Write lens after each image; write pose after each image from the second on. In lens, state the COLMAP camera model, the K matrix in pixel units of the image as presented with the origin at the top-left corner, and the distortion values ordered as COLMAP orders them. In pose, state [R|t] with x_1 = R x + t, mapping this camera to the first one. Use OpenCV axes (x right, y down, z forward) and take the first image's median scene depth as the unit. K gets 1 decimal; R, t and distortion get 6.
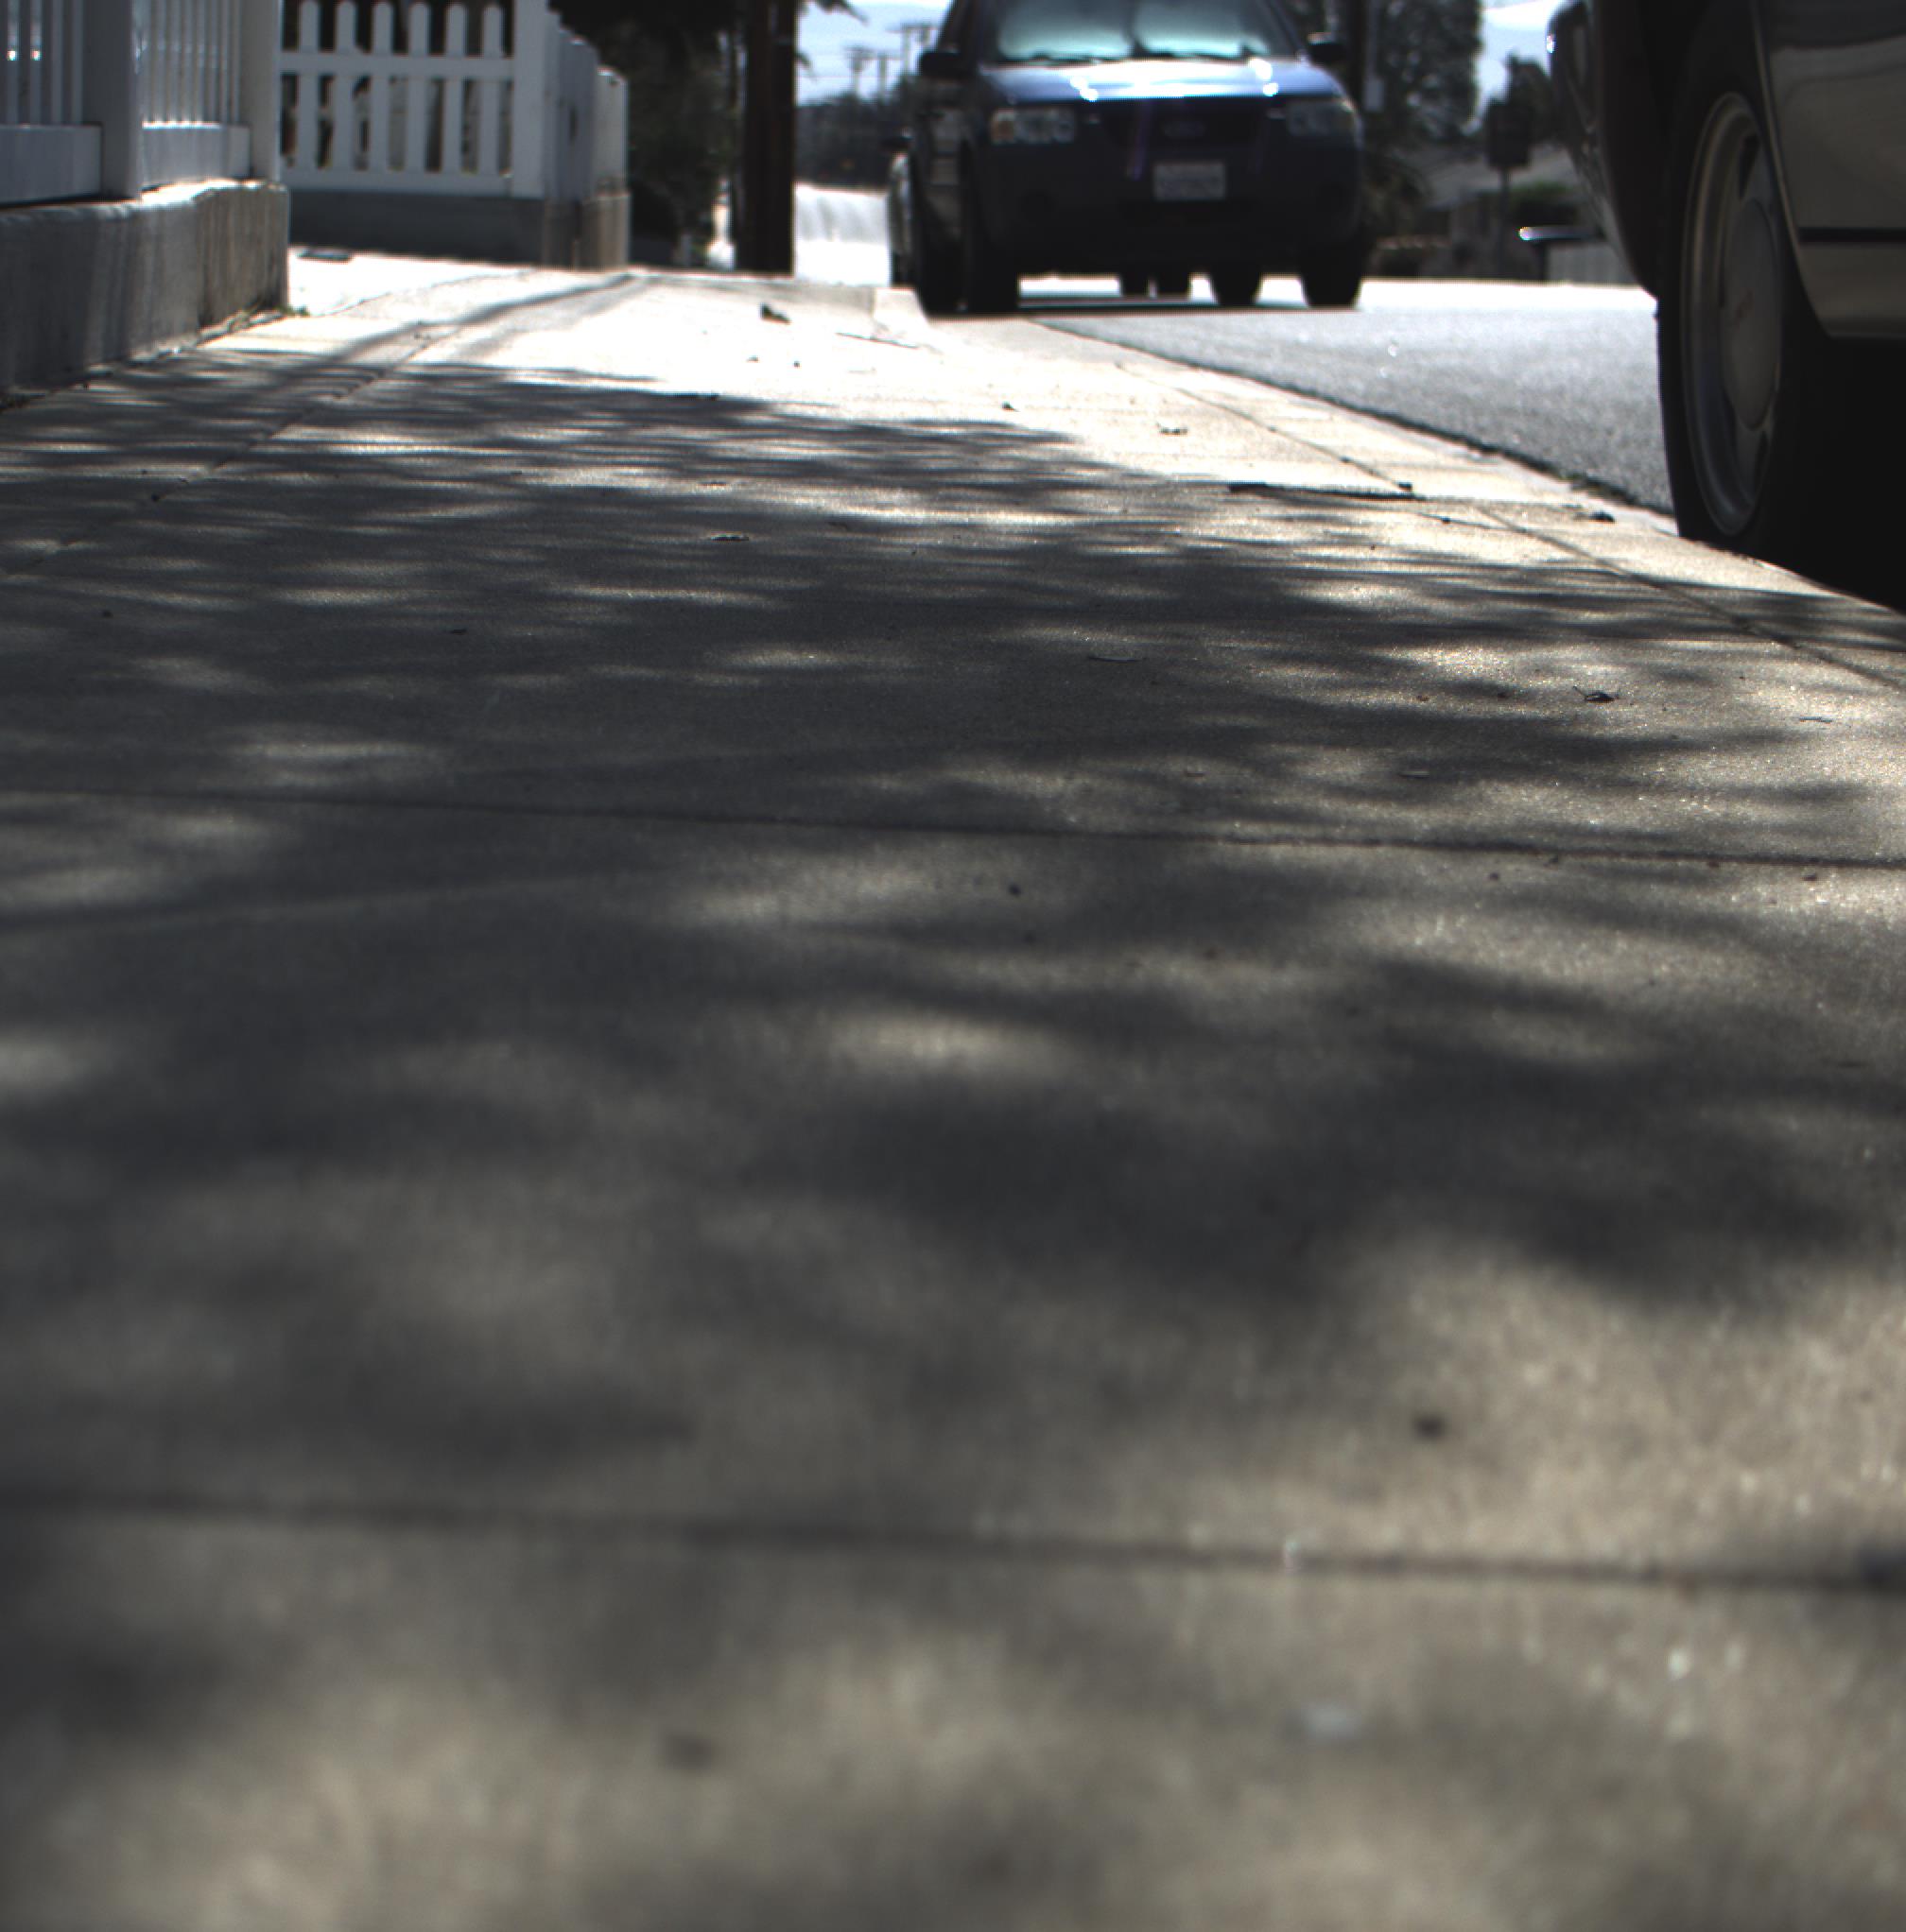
lens RADIAL K [[4524.3, 0, 953.0], [0, 4524.3, 966.0], [0, 0, 1]] dist [-0.107738, 0.460278]
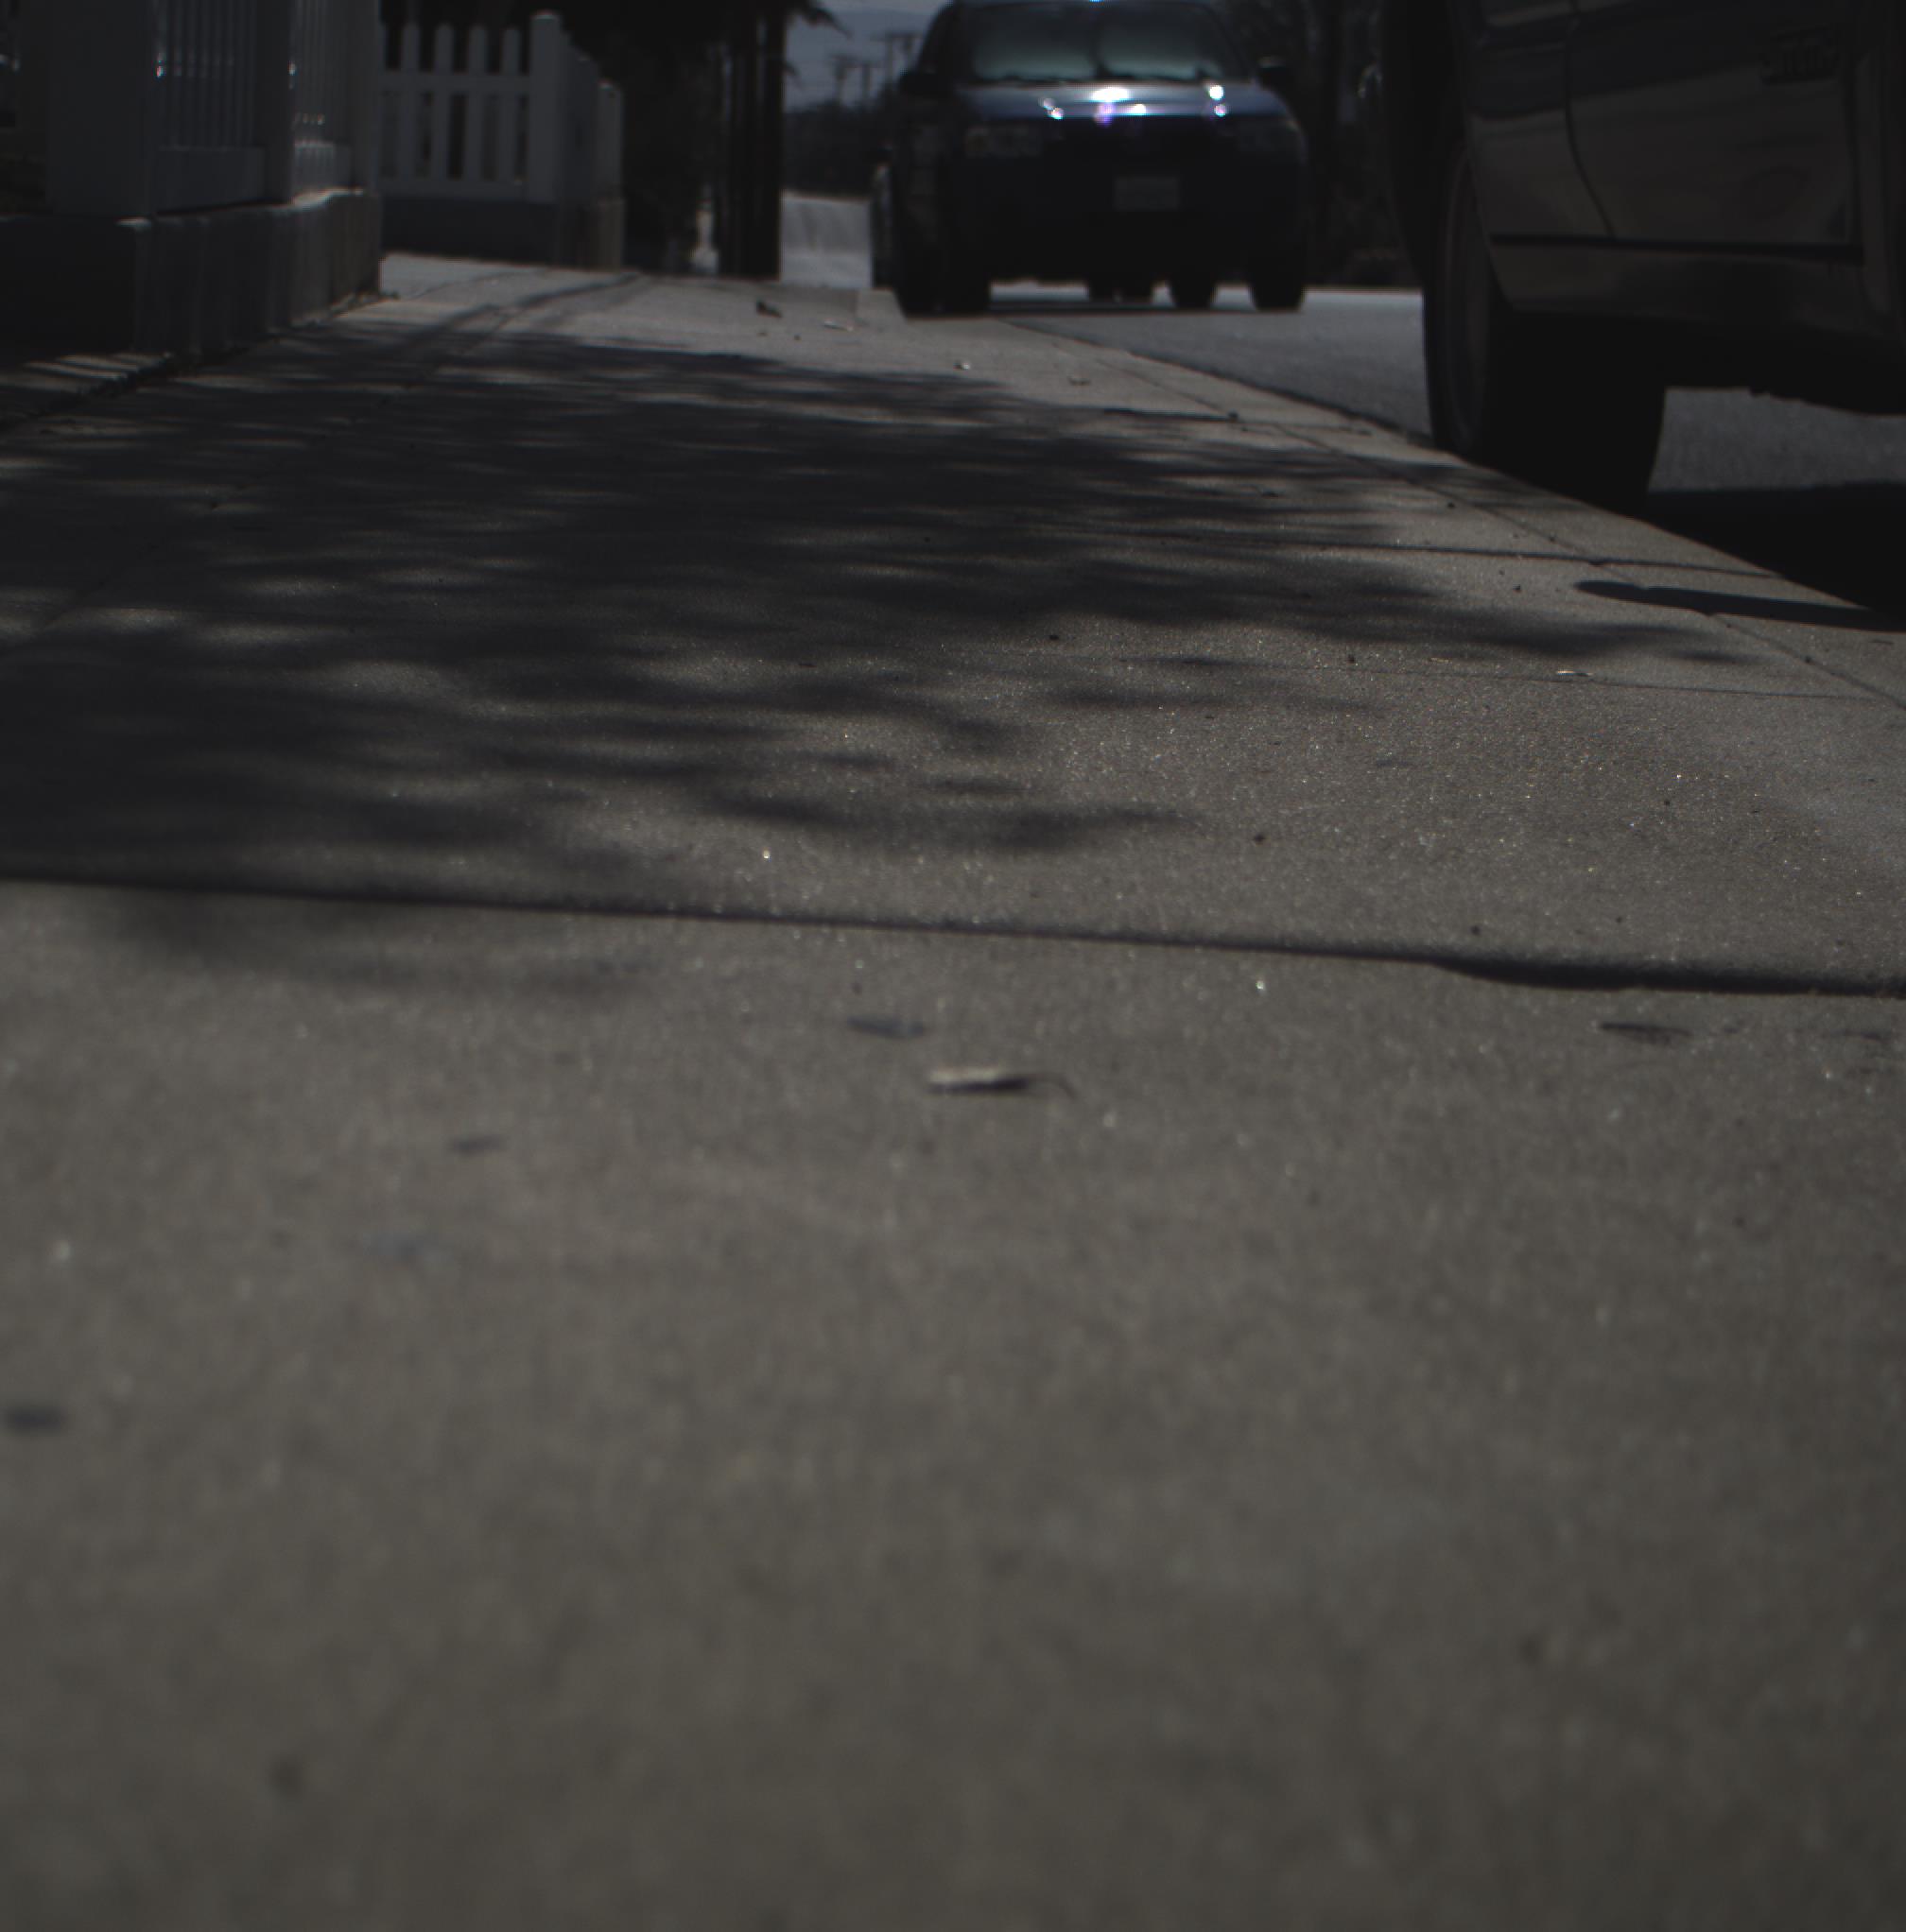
lens RADIAL K [[4524.3, 0, 953.0], [0, 4524.3, 966.0], [0, 0, 1]] dist [-0.107738, 0.460278]
pose [[0.999951, 0.008367, 0.005339, 0.002469], [-0.008358, 0.999963, -0.001813, 0.028109], [-0.005354, 0.001769, 0.999984, -0.167101]]
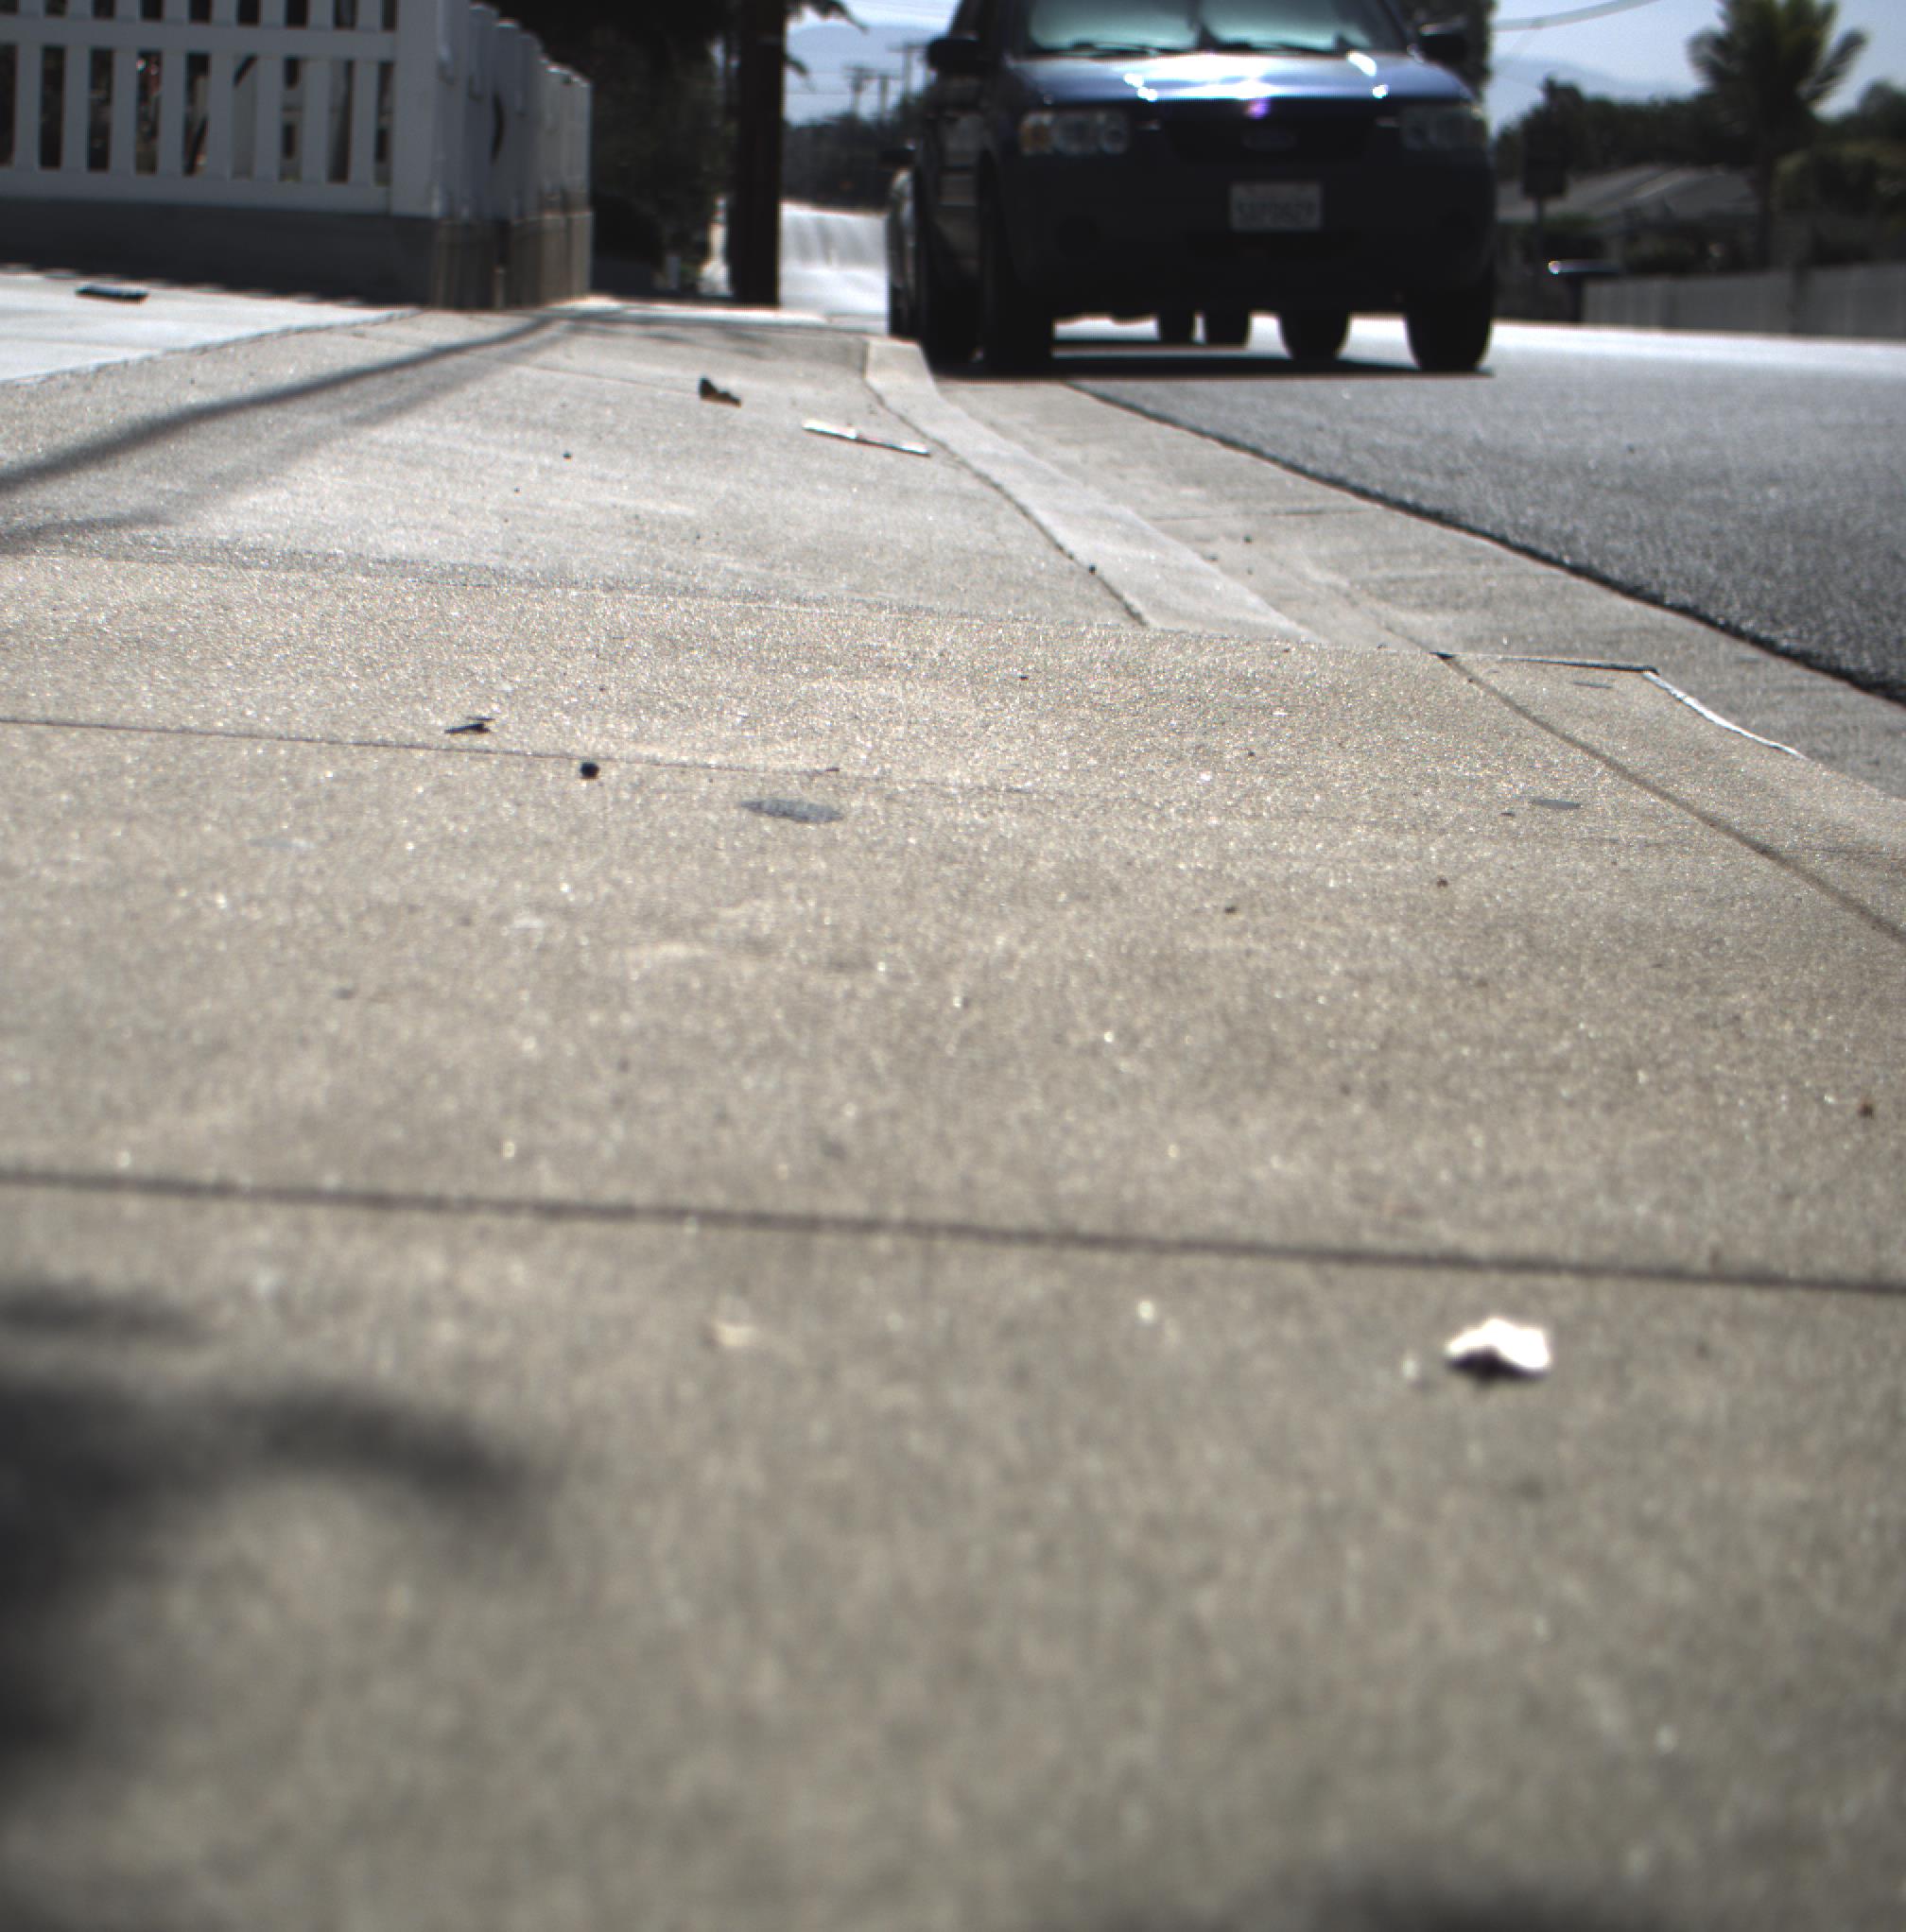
lens RADIAL K [[4524.3, 0, 953.0], [0, 4524.3, 966.0], [0, 0, 1]] dist [-0.107738, 0.460278]
pose [[0.999905, 0.013598, 0.002429, -0.005941], [-0.013586, 0.999896, -0.004822, -0.072082], [-0.002495, 0.004788, 0.999985, 0.416485]]
